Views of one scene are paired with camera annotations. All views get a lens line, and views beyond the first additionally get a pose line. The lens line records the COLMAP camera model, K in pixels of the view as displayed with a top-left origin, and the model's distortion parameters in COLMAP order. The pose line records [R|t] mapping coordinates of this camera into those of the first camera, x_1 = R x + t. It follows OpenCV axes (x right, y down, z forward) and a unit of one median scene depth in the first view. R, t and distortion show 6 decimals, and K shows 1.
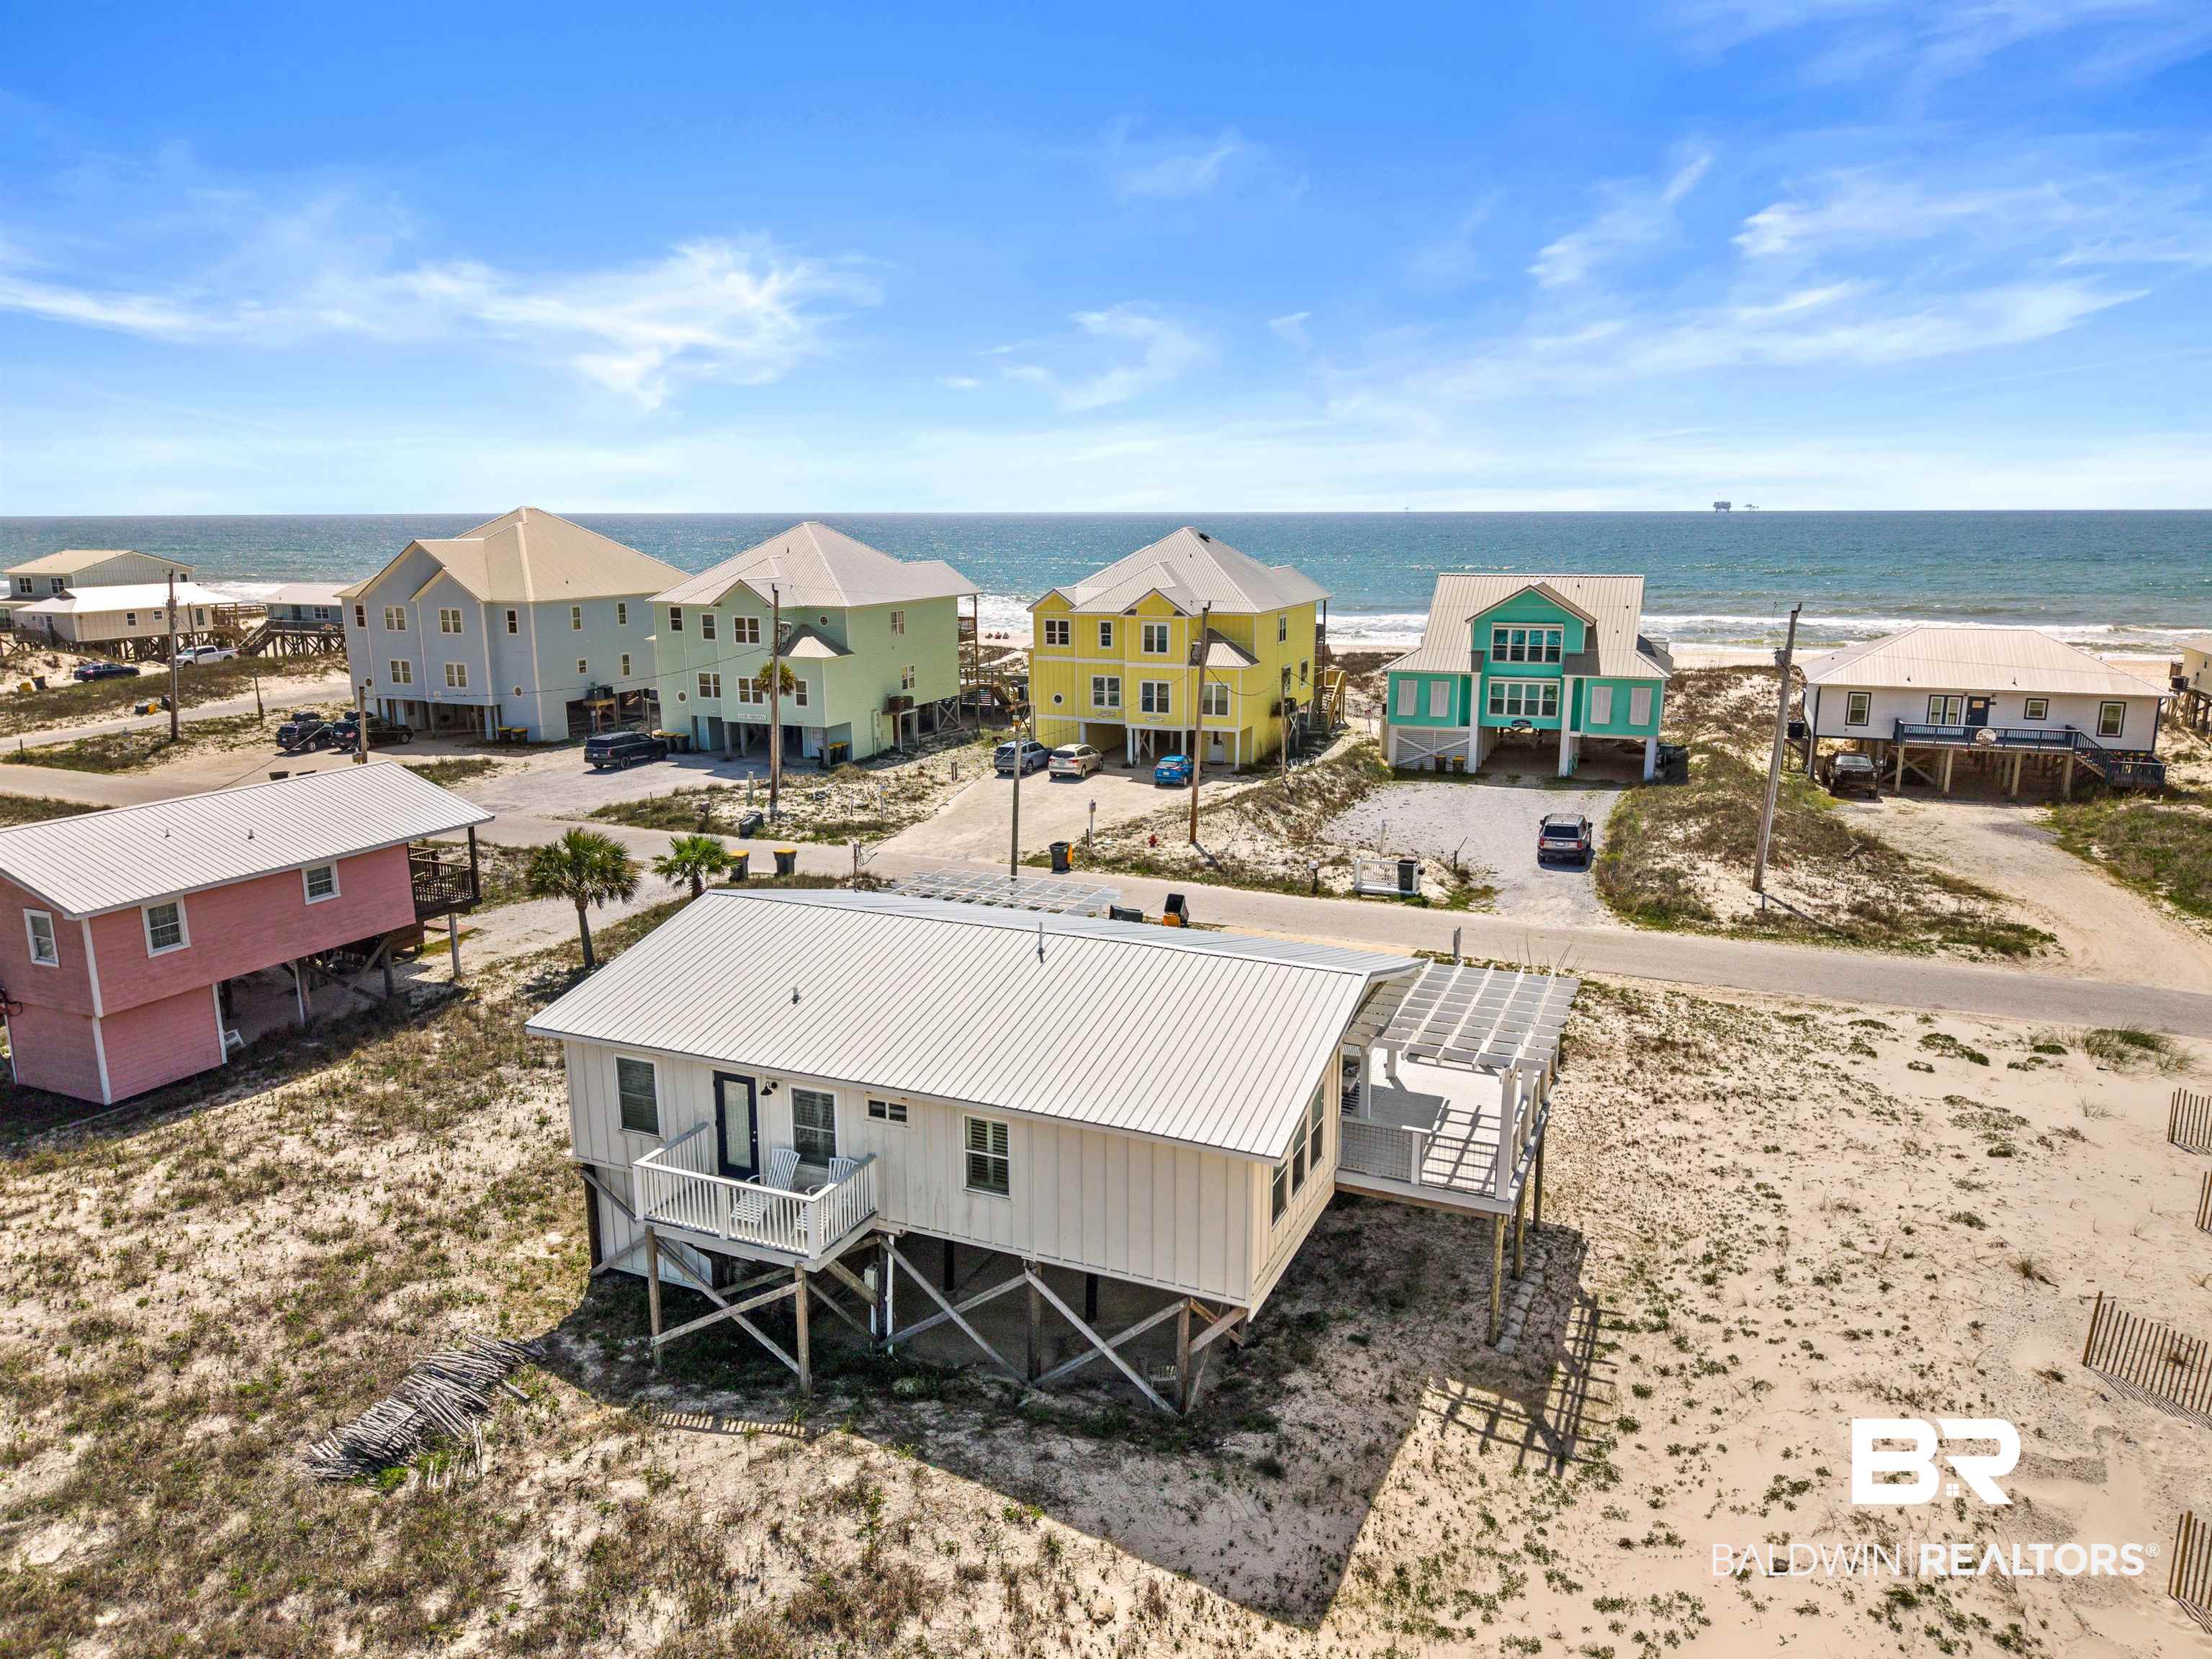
lens RADIAL K [[1474.3, 0, 1106.0], [0, 1474.3, 829.5], [0, 0, 1]] dist [0.025083, -0.019683]
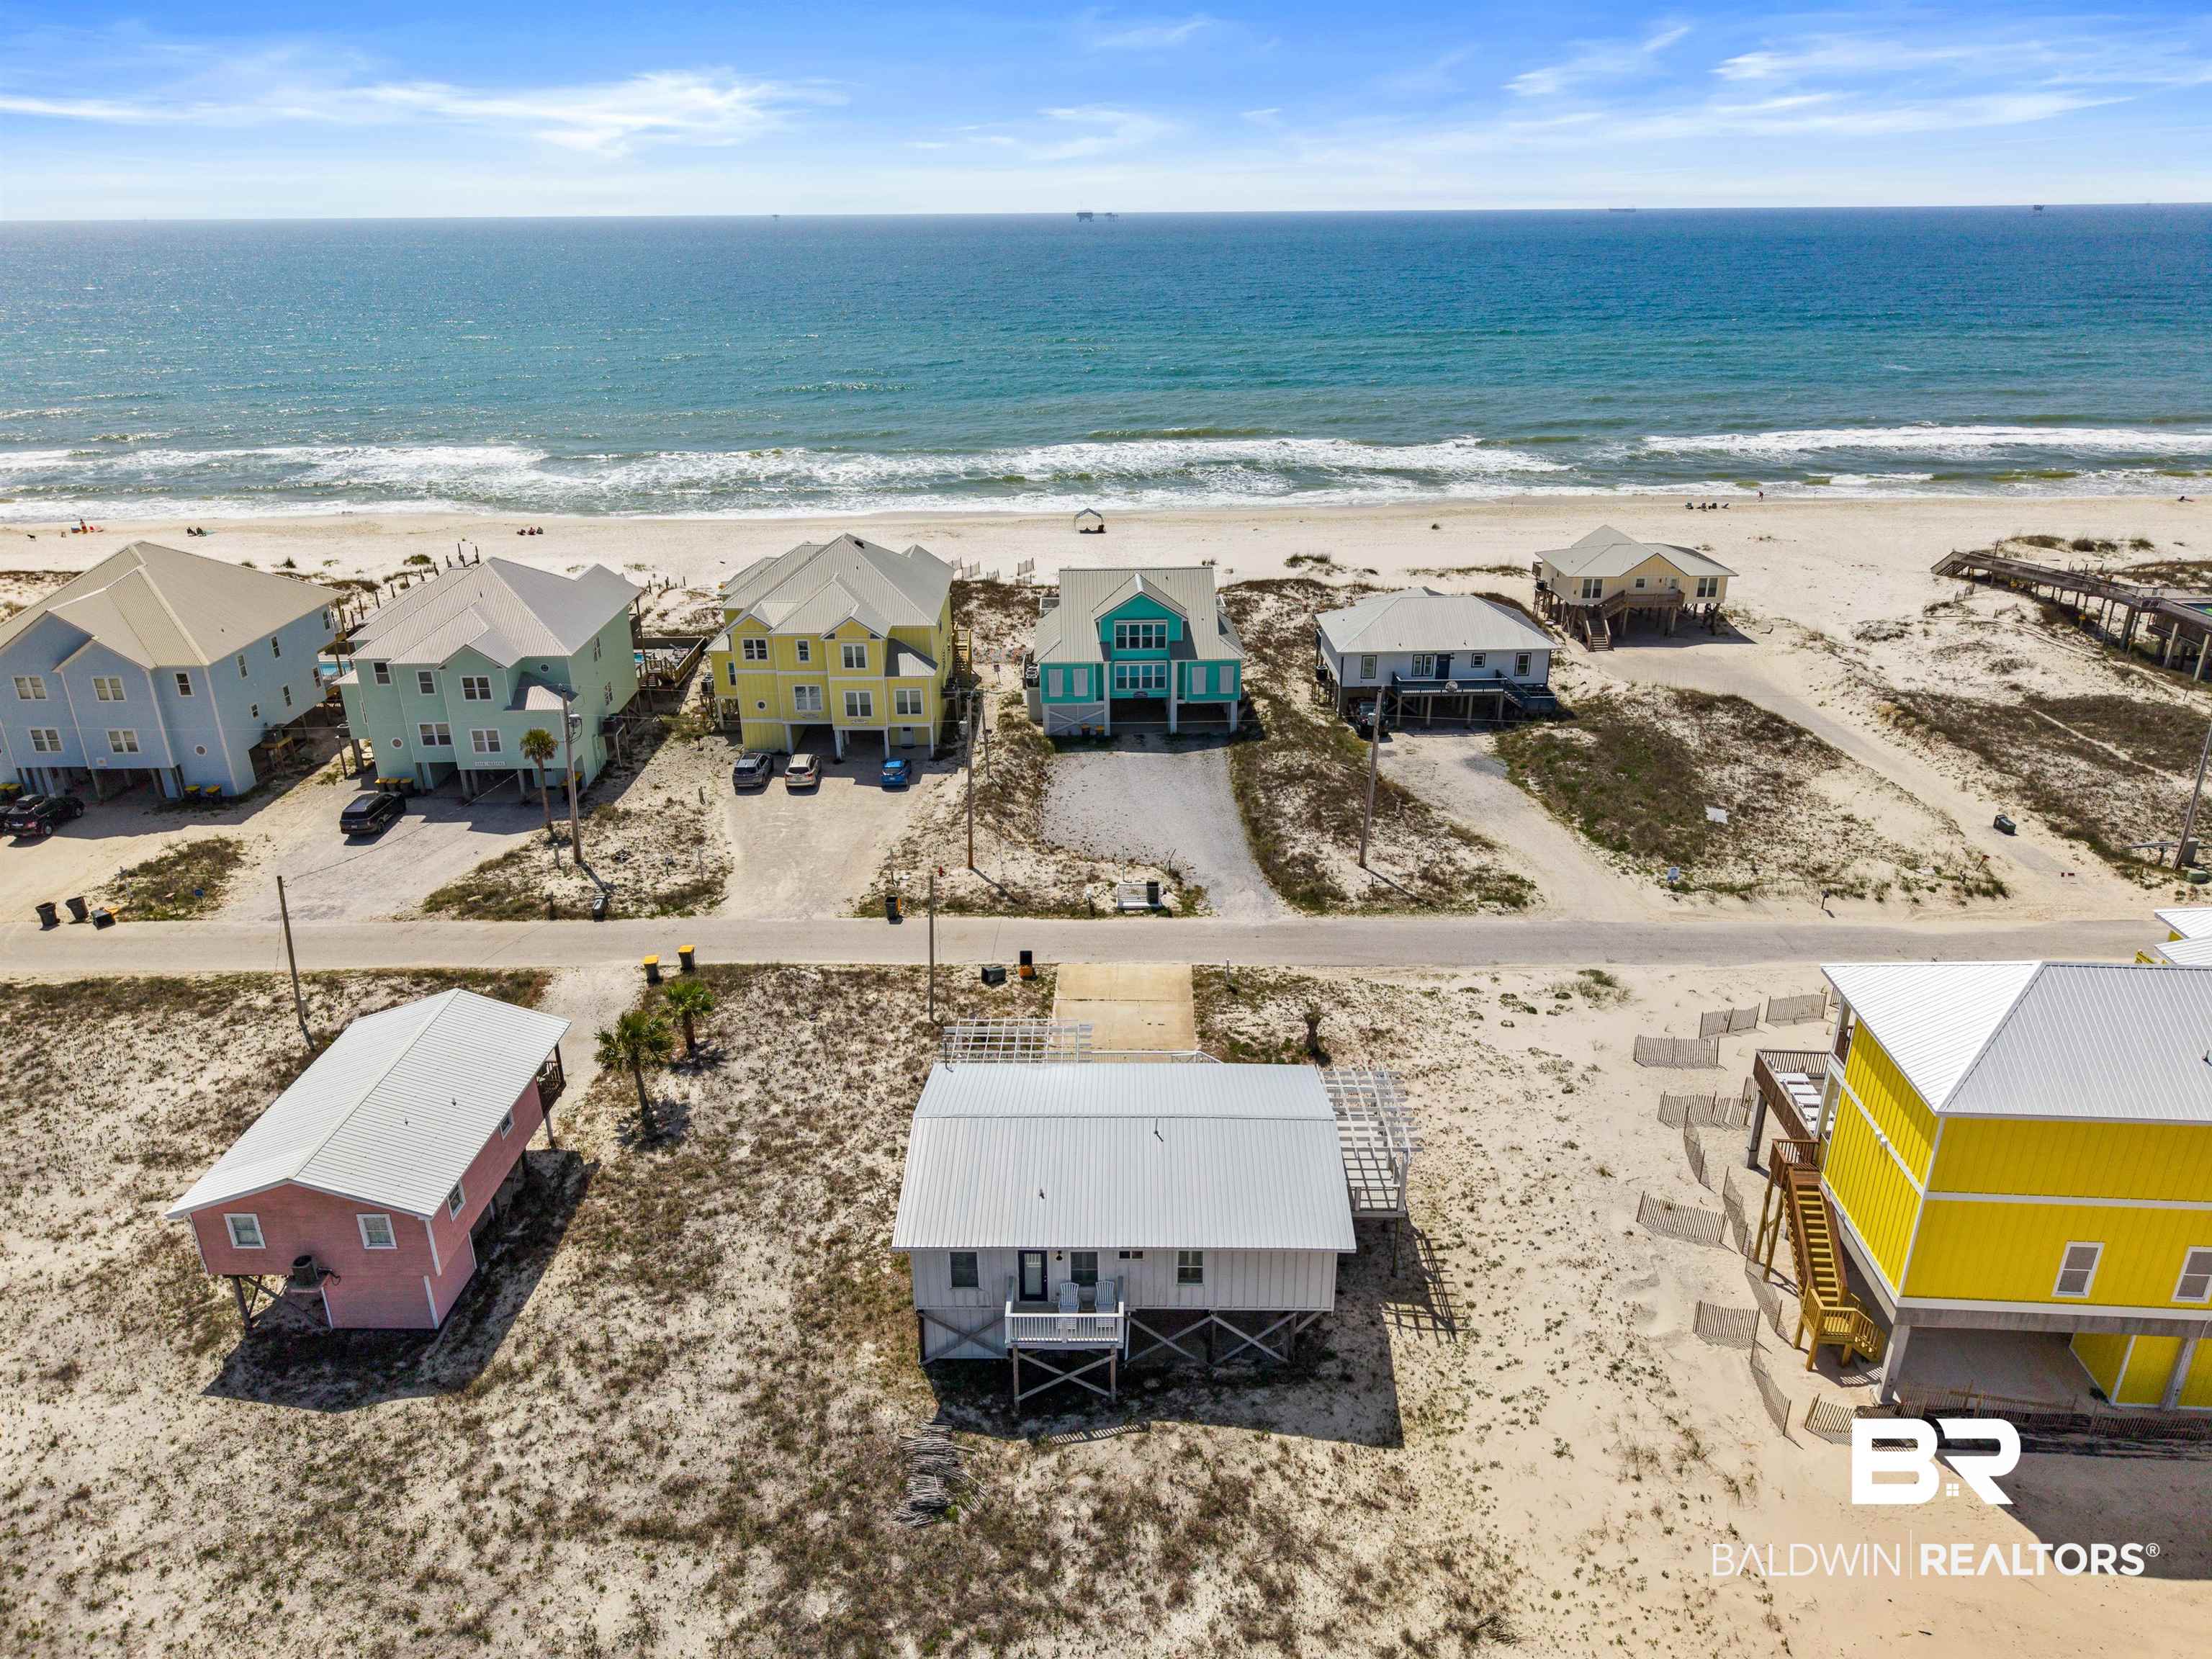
lens RADIAL K [[1432.8, 0, 1106.0], [0, 1432.8, 829.5], [0, 0, 1]] dist [0.072025, -0.088875]
pose [[0.924676, -0.156053, 0.347306, -0.581055], [0.094665, 0.977735, 0.187279, -0.547834], [-0.368798, -0.140295, 0.918861, -0.484924]]
